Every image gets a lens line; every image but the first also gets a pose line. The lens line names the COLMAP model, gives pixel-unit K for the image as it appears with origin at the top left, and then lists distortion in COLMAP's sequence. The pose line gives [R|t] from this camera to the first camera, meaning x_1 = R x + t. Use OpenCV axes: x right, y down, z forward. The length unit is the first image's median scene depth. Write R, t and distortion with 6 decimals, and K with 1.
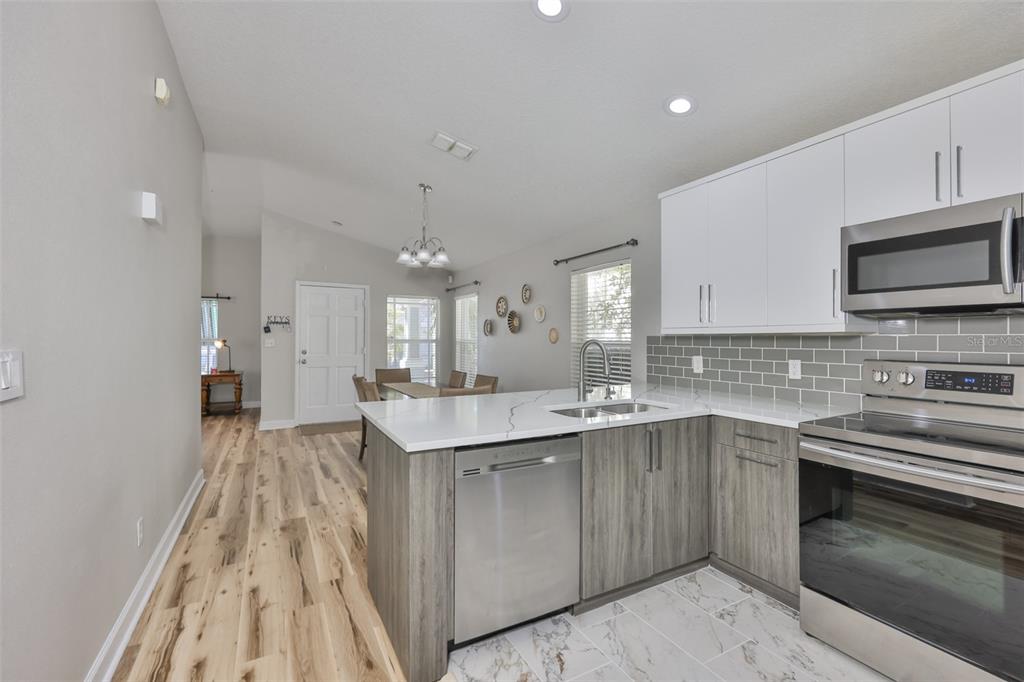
lens RADIAL K [[449.1, 0, 510.4], [0, 449.1, 336.1], [0, 0, 1]] dist [-0.001434, 0.000198]
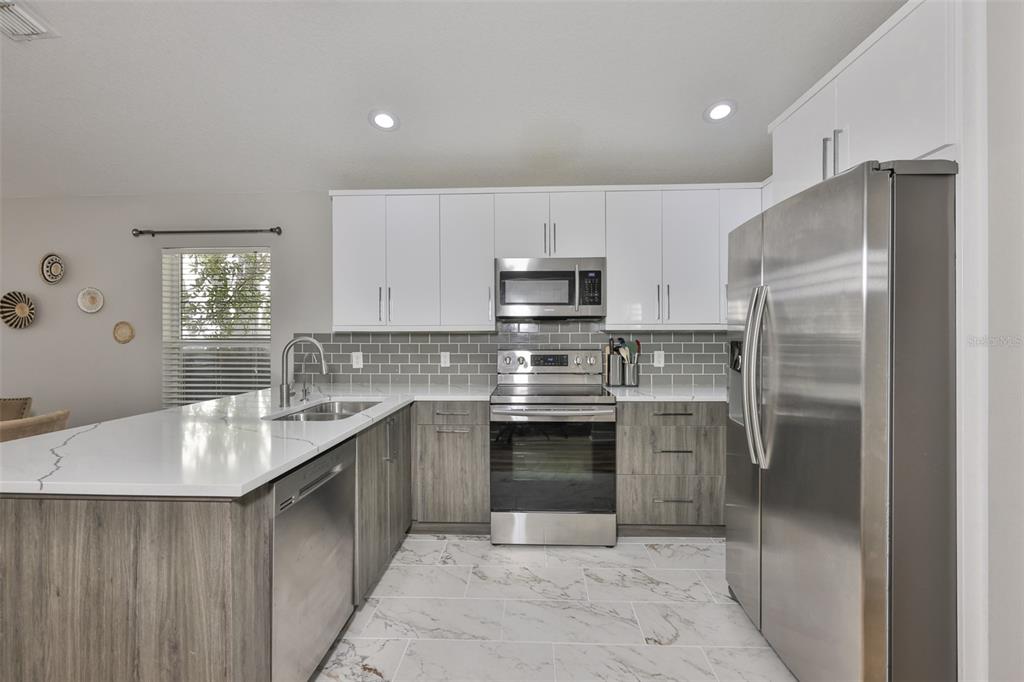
lens RADIAL K [[449.1, 0, 515.2], [0, 449.1, 336.3], [0, 0, 1]] dist [-0.001434, 0.000198]
pose [[0.511504, -0.003227, 0.859275, -0.418144], [-0.001504, 0.999988, 0.004651, 0.001975], [-0.859279, -0.003671, 0.511493, 0.184376]]
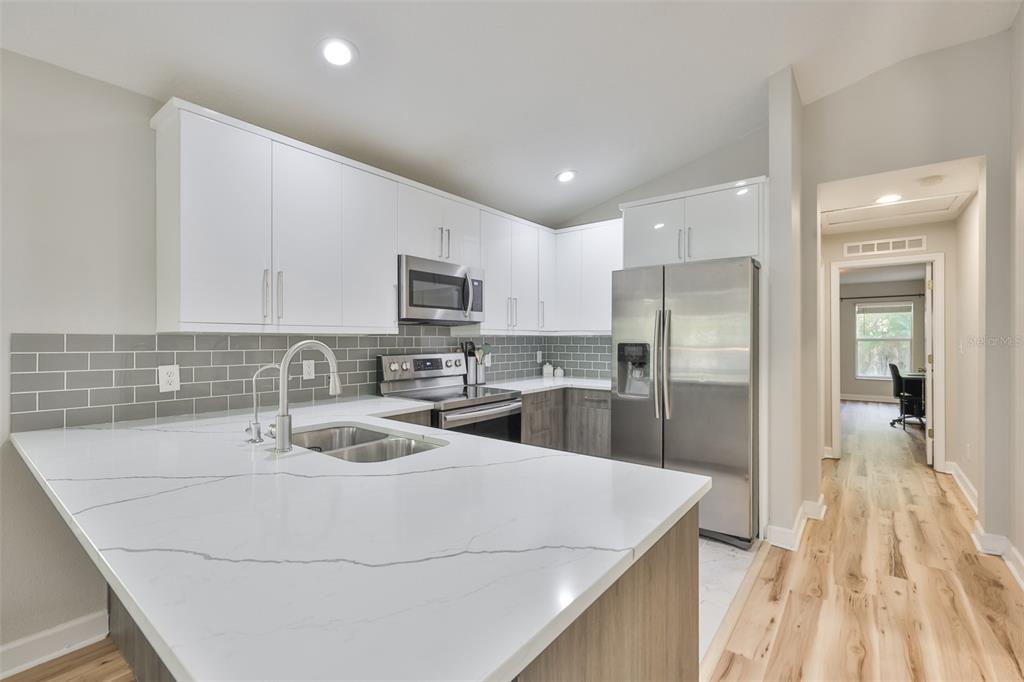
lens RADIAL K [[452.2, 0, 512.4], [0, 452.2, 341.4], [0, 0, 1]] dist [0.003663, 0.000035]
pose [[-0.396985, -0.002034, 0.917823, -0.540012], [-0.002767, 0.999996, 0.001020, 0.009371], [-0.917821, -0.002135, -0.396989, 1.097838]]
